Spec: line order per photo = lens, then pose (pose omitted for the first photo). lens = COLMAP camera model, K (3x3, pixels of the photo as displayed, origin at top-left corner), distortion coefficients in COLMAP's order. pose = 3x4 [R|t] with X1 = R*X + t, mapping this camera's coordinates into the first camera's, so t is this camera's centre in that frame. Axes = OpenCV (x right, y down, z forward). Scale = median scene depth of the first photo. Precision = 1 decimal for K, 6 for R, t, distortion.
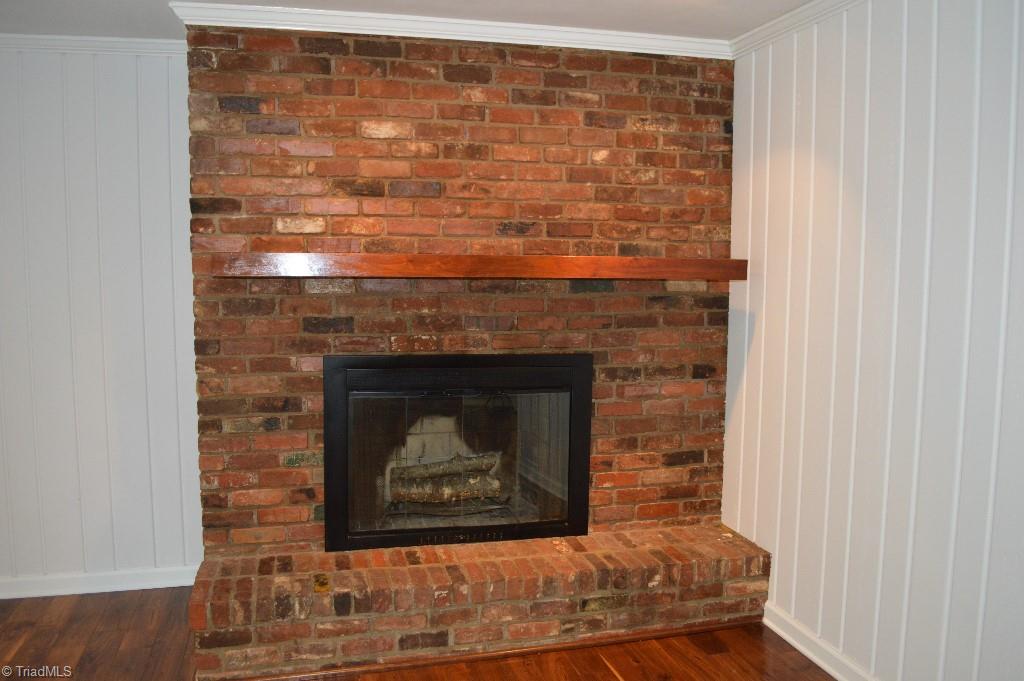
lens RADIAL K [[818.1, 0, 511.0], [0, 818.1, 340.7], [0, 0, 1]] dist [-0.084101, 0.014083]
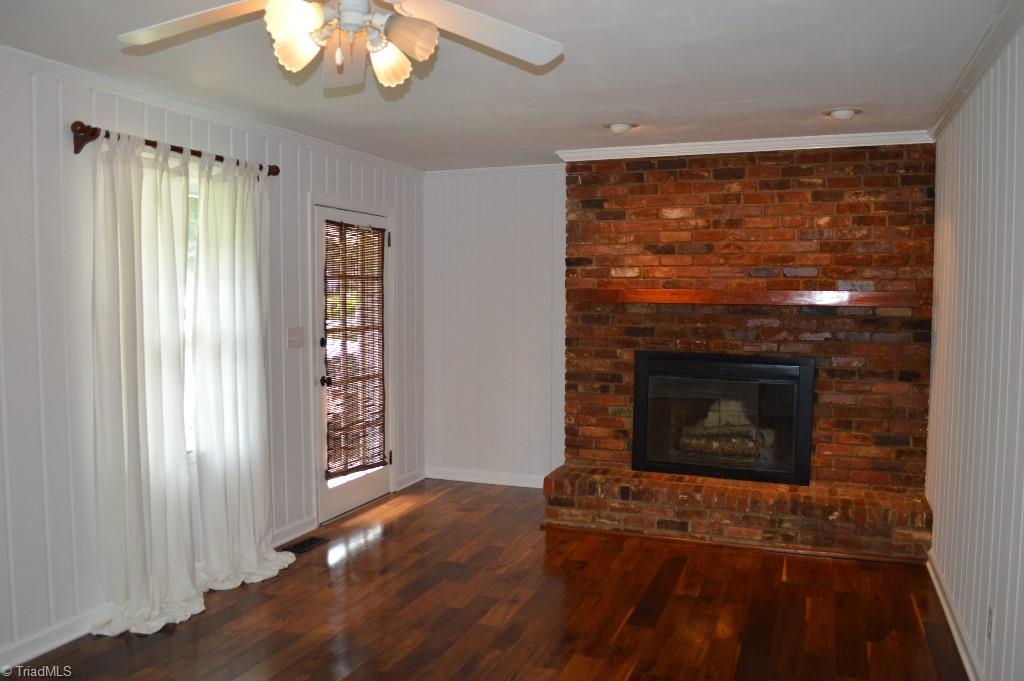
lens RADIAL K [[818.1, 0, 511.1], [0, 818.1, 338.8], [0, 0, 1]] dist [-0.084101, 0.014083]
pose [[0.814824, 0.030177, -0.578922, 0.515653], [-0.055048, 0.998159, -0.025449, 0.050480], [0.577089, 0.052605, 0.814986, -0.496256]]
